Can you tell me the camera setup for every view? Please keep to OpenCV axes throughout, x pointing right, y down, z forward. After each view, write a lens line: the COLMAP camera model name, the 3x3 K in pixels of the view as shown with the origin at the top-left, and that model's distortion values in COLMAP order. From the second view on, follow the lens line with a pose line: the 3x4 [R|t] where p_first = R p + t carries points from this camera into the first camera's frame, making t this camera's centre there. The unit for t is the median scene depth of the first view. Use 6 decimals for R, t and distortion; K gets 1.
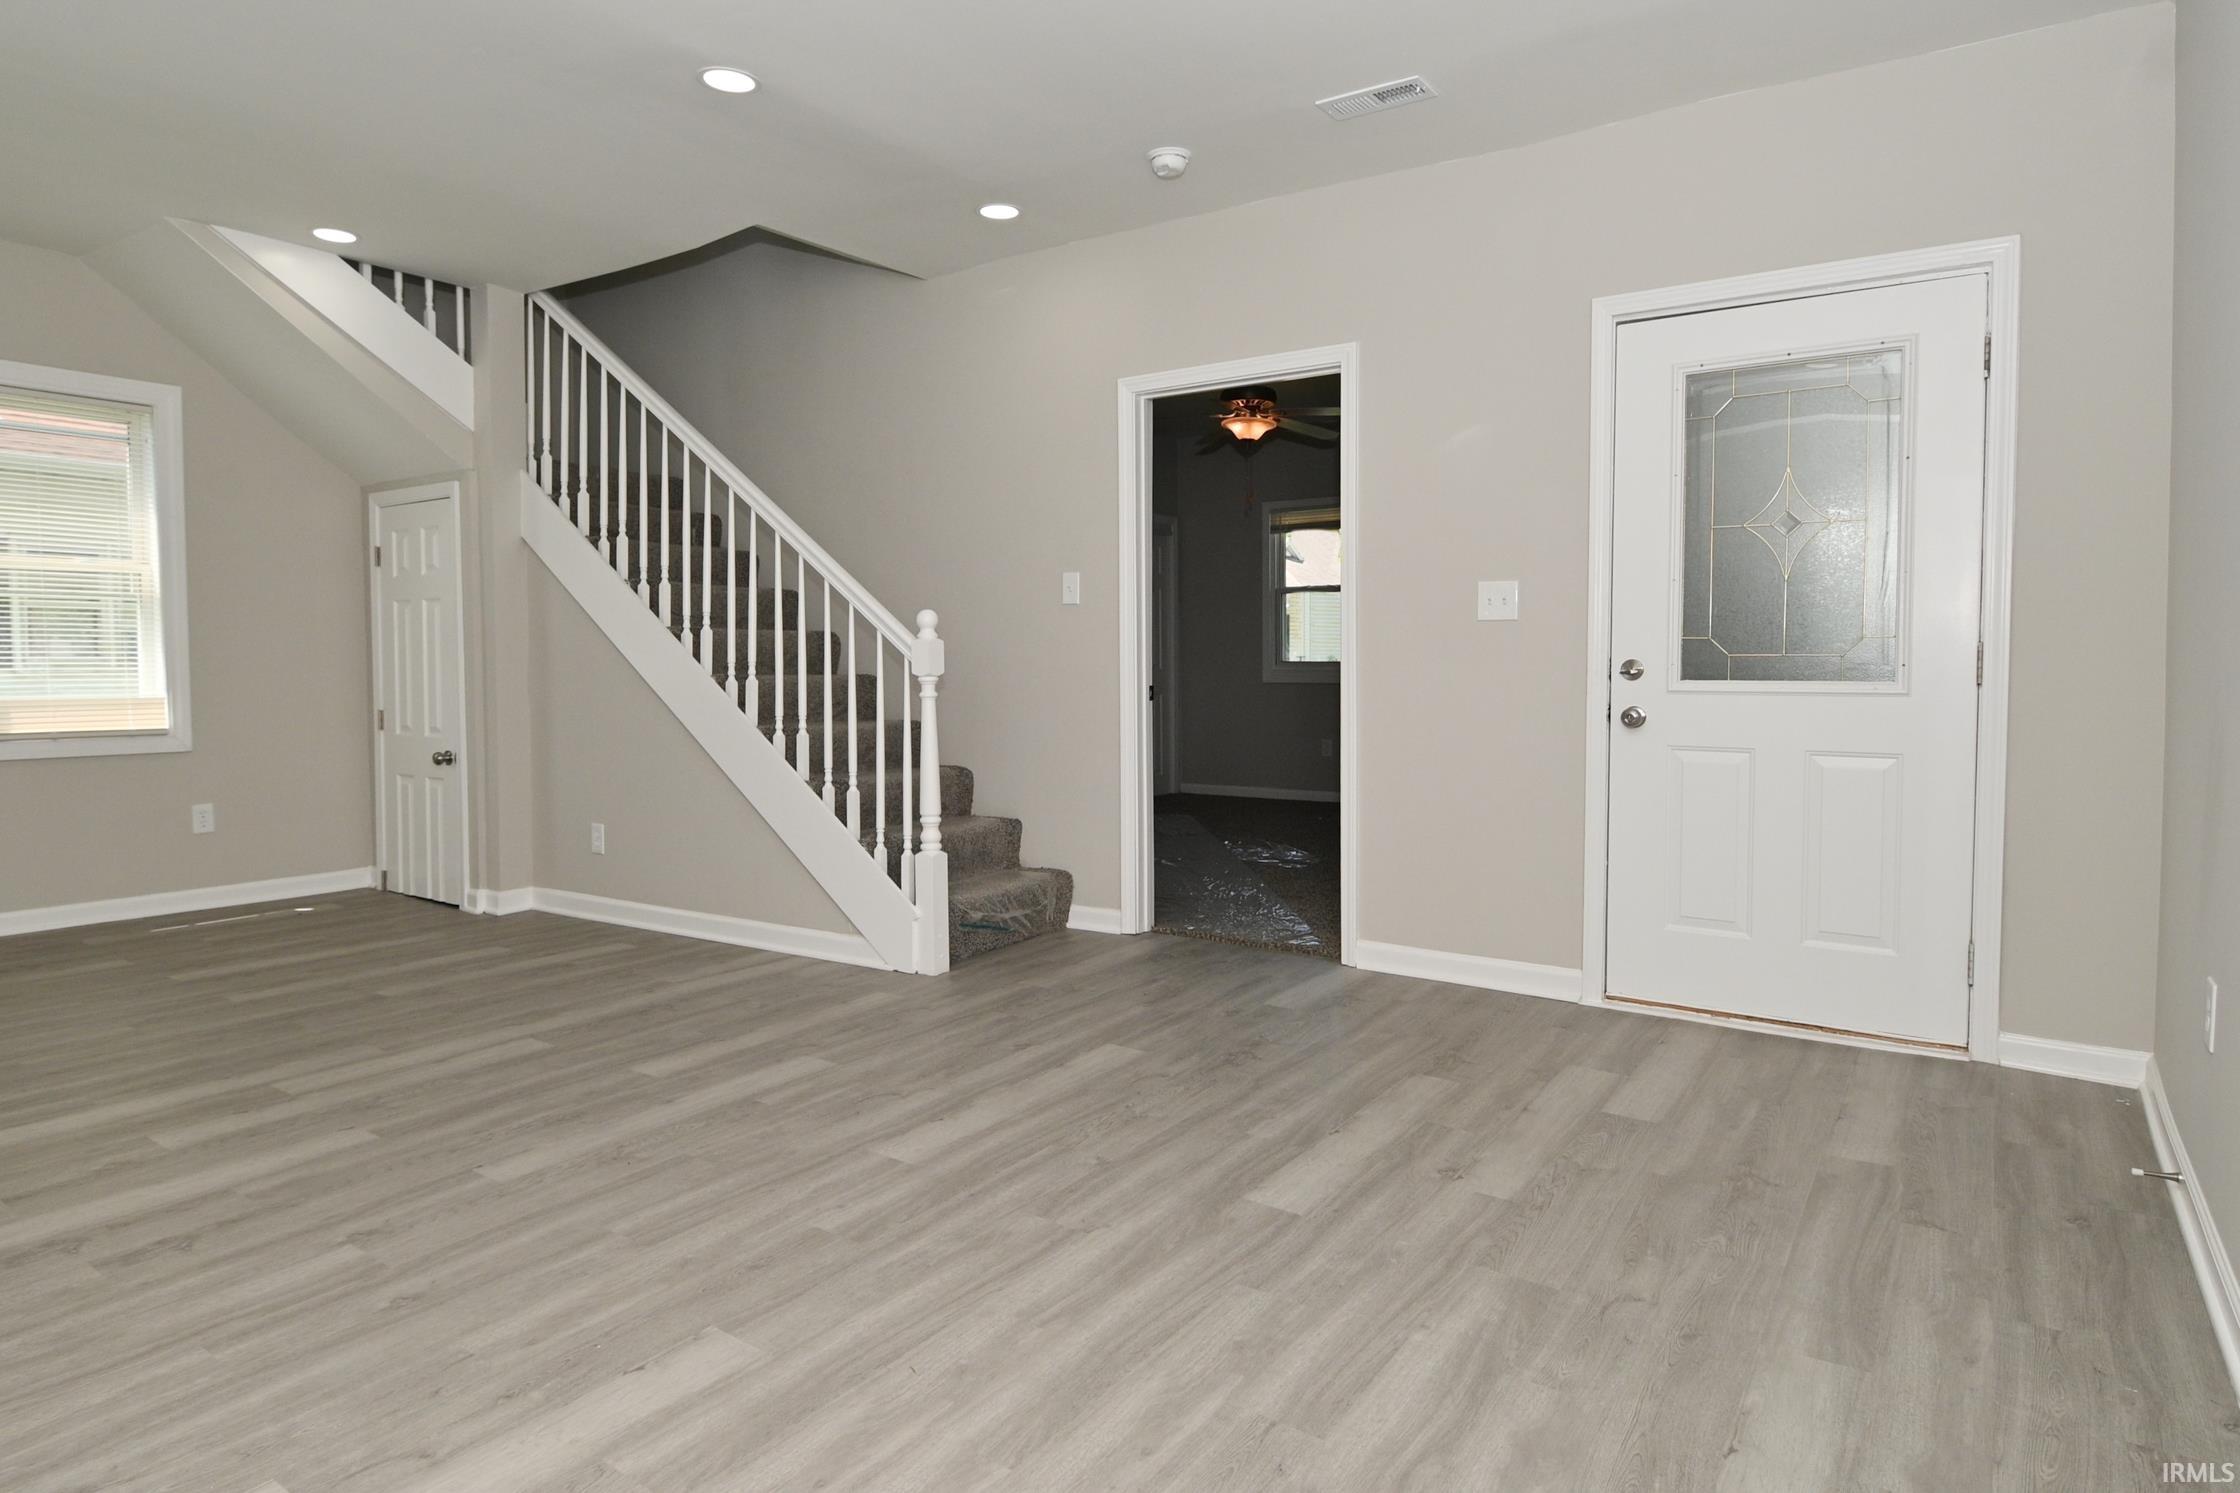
lens RADIAL K [[1277.8, 0, 1112.5], [0, 1277.8, 721.2], [0, 0, 1]] dist [0.026470, -0.033669]
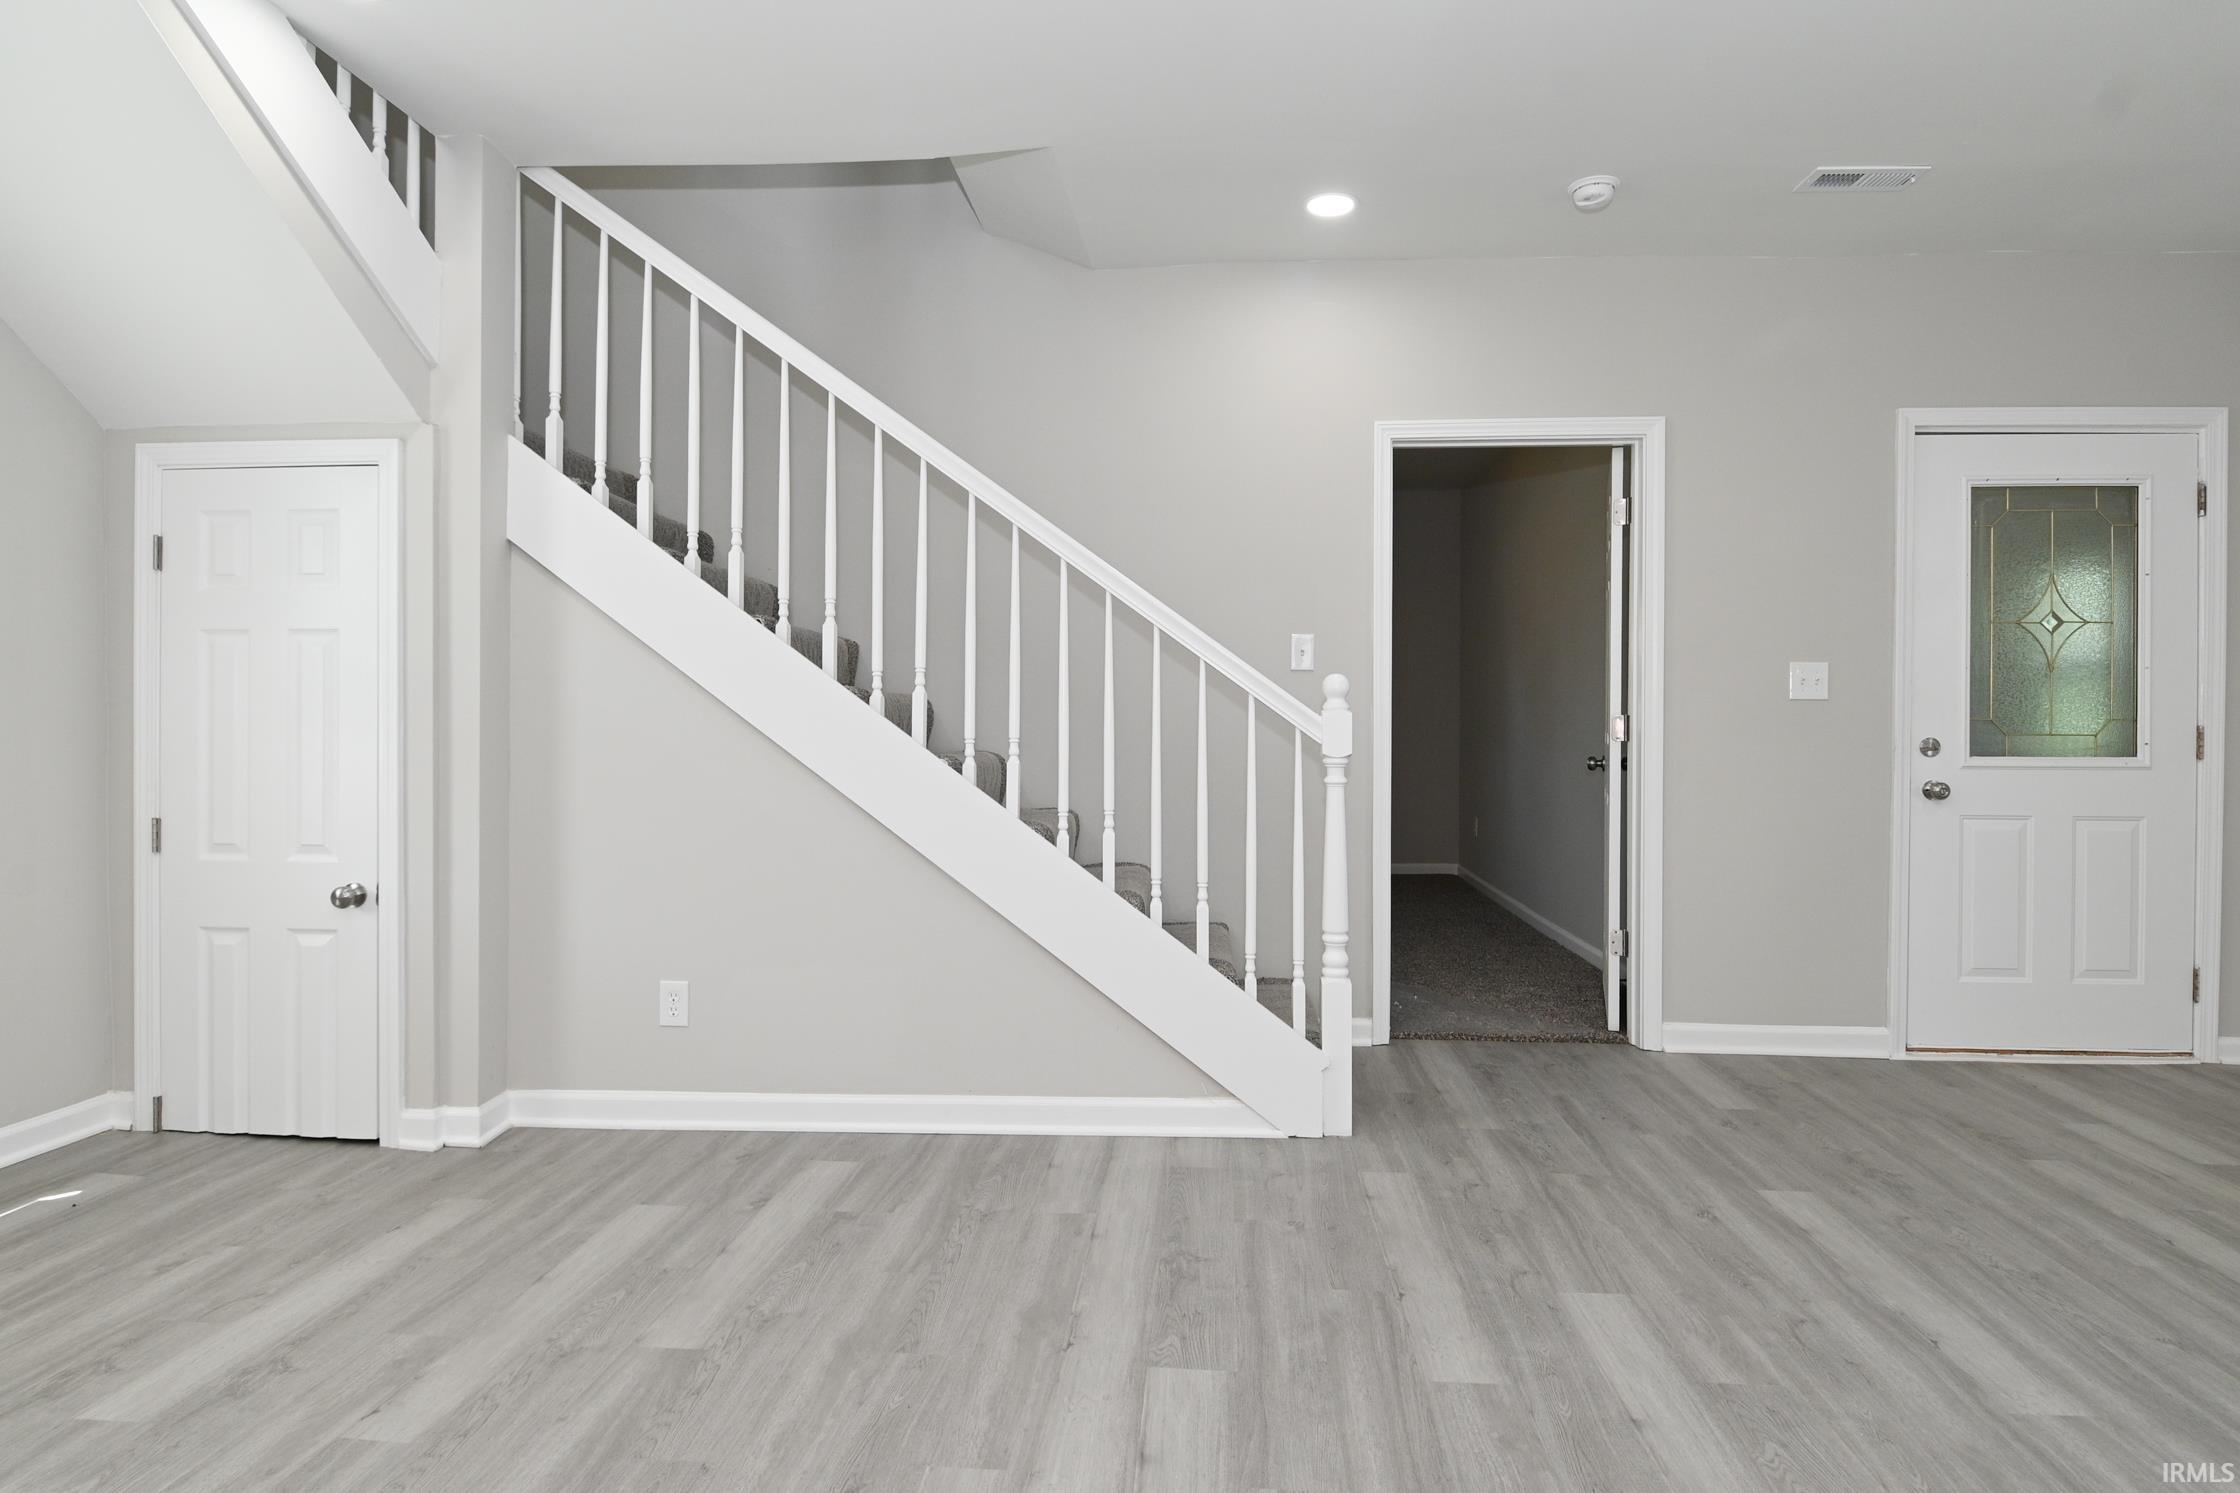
lens RADIAL K [[1180.7, 0, 1160.3], [0, 1180.7, 734.3], [0, 0, 1]] dist [0.019442, -0.031969]
pose [[0.856781, 0.001309, 0.515678, -0.619376], [0.018635, 0.999265, -0.033498, -0.026714], [-0.515343, 0.038310, 0.856127, 0.427913]]
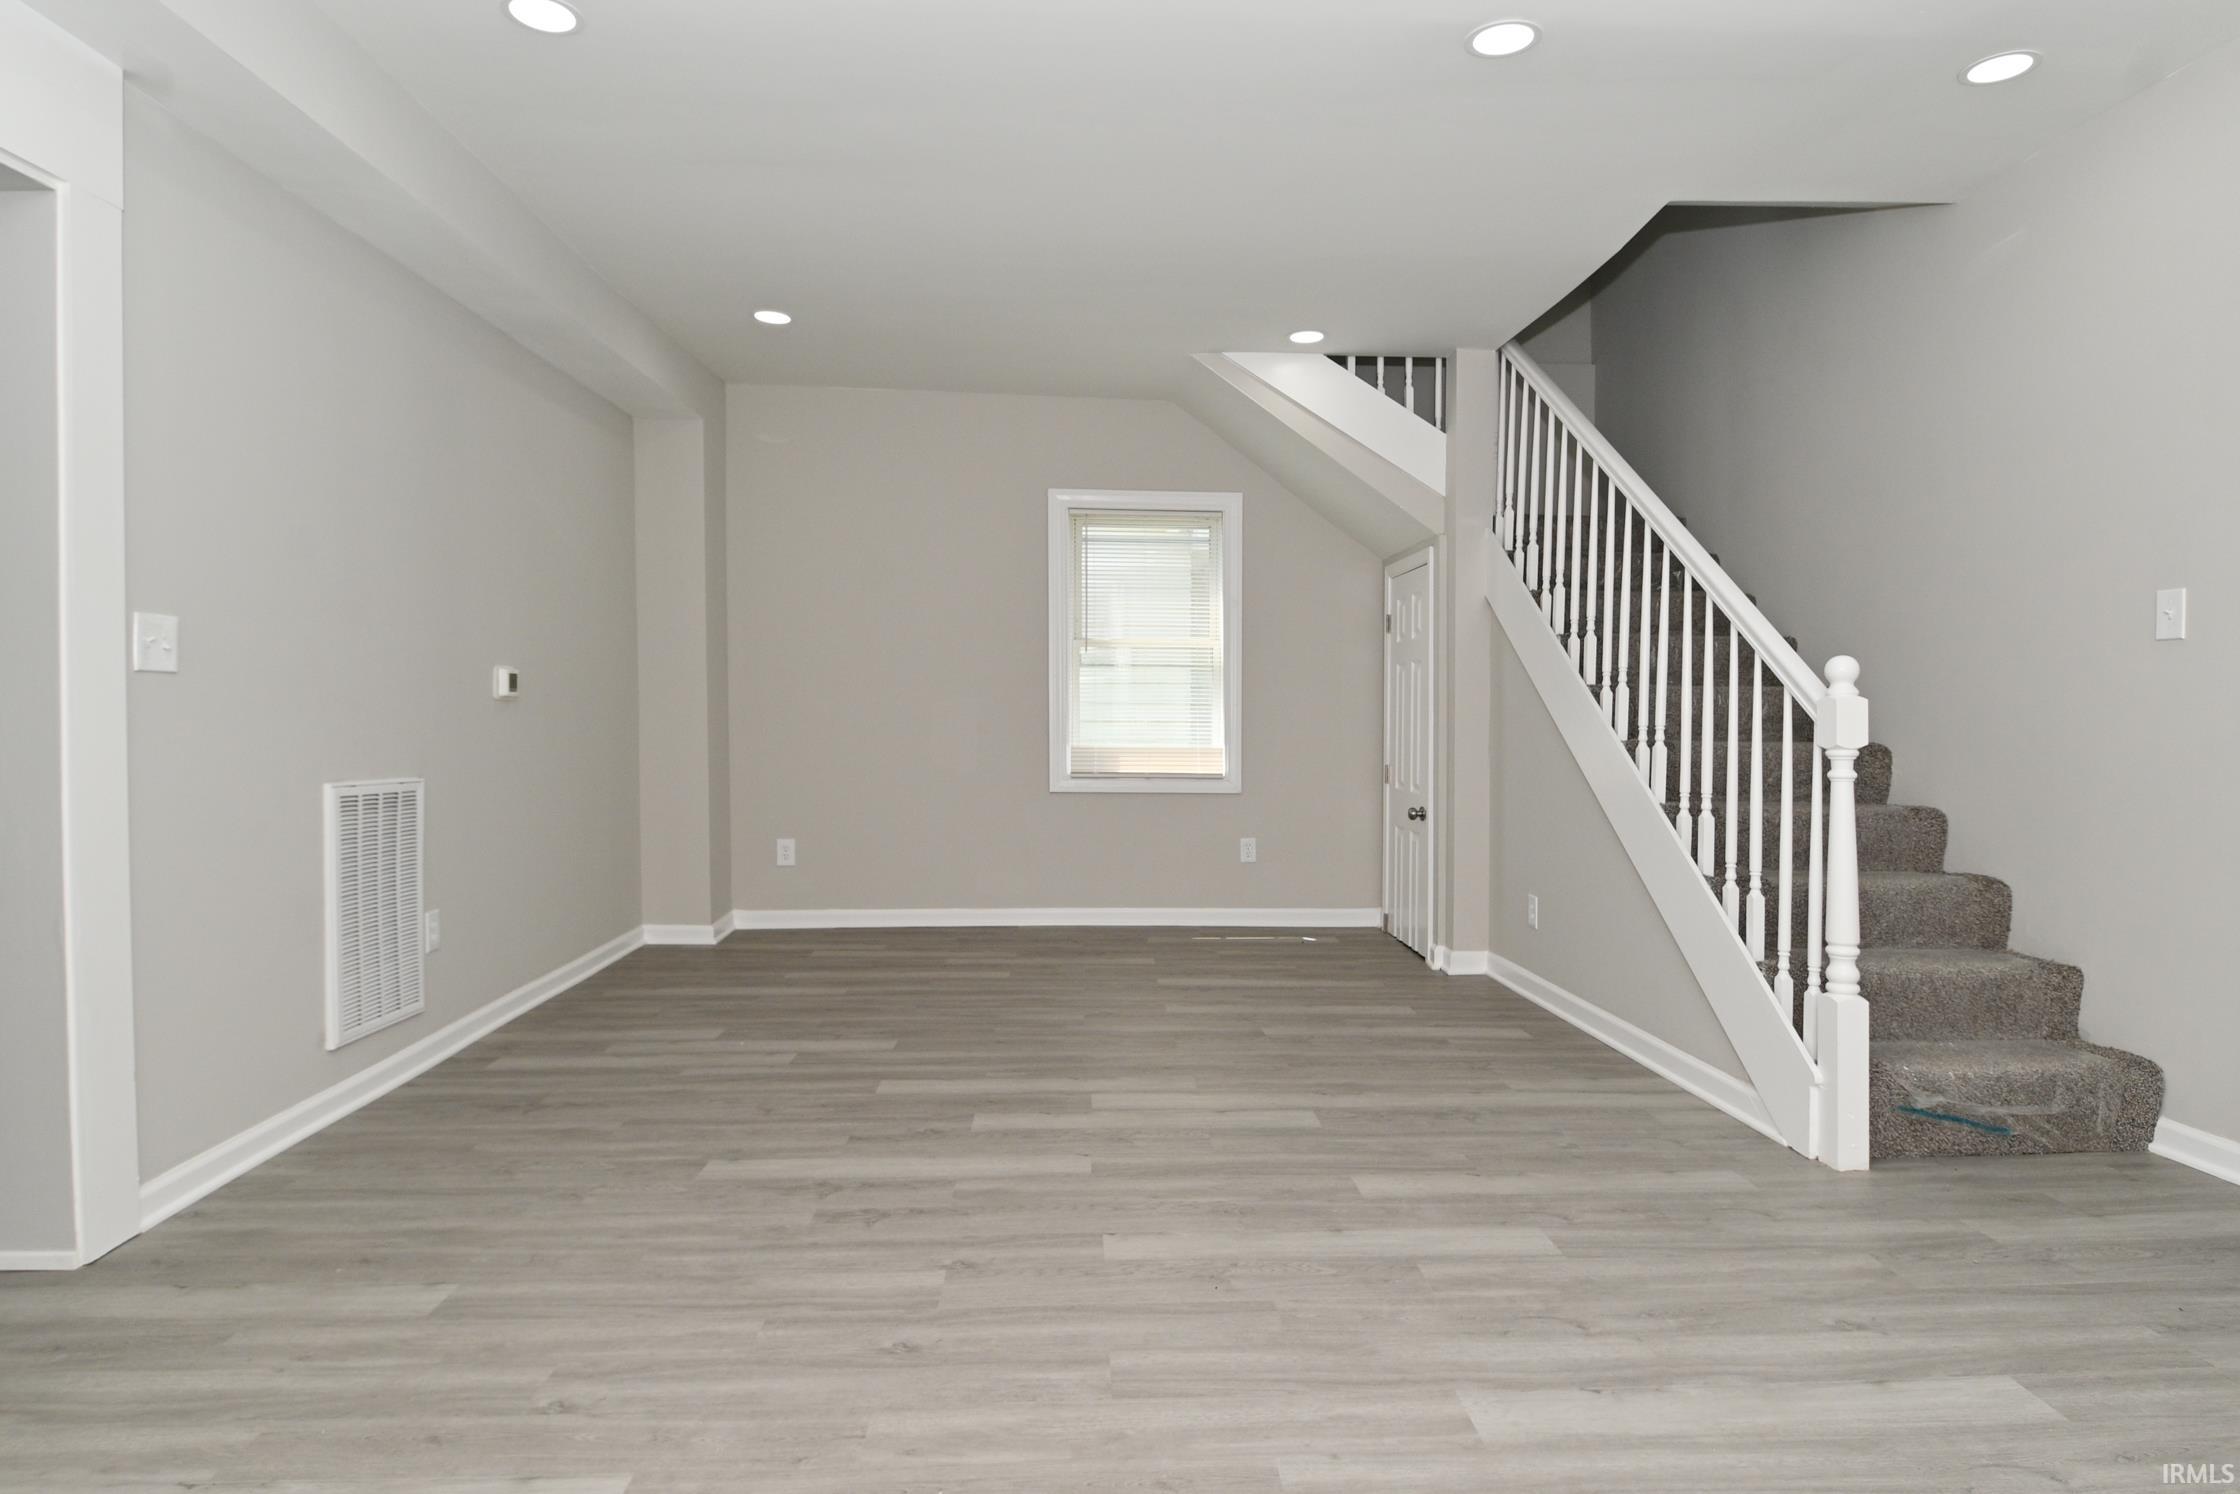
lens RADIAL K [[1228.9, 0, 1113.0], [0, 1228.9, 735.9], [0, 0, 1]] dist [0.029802, -0.037135]
pose [[0.600370, 0.018802, -0.799502, 0.163008], [-0.044401, 0.998965, -0.009850, -0.017208], [0.798489, 0.041412, 0.600583, 0.258717]]
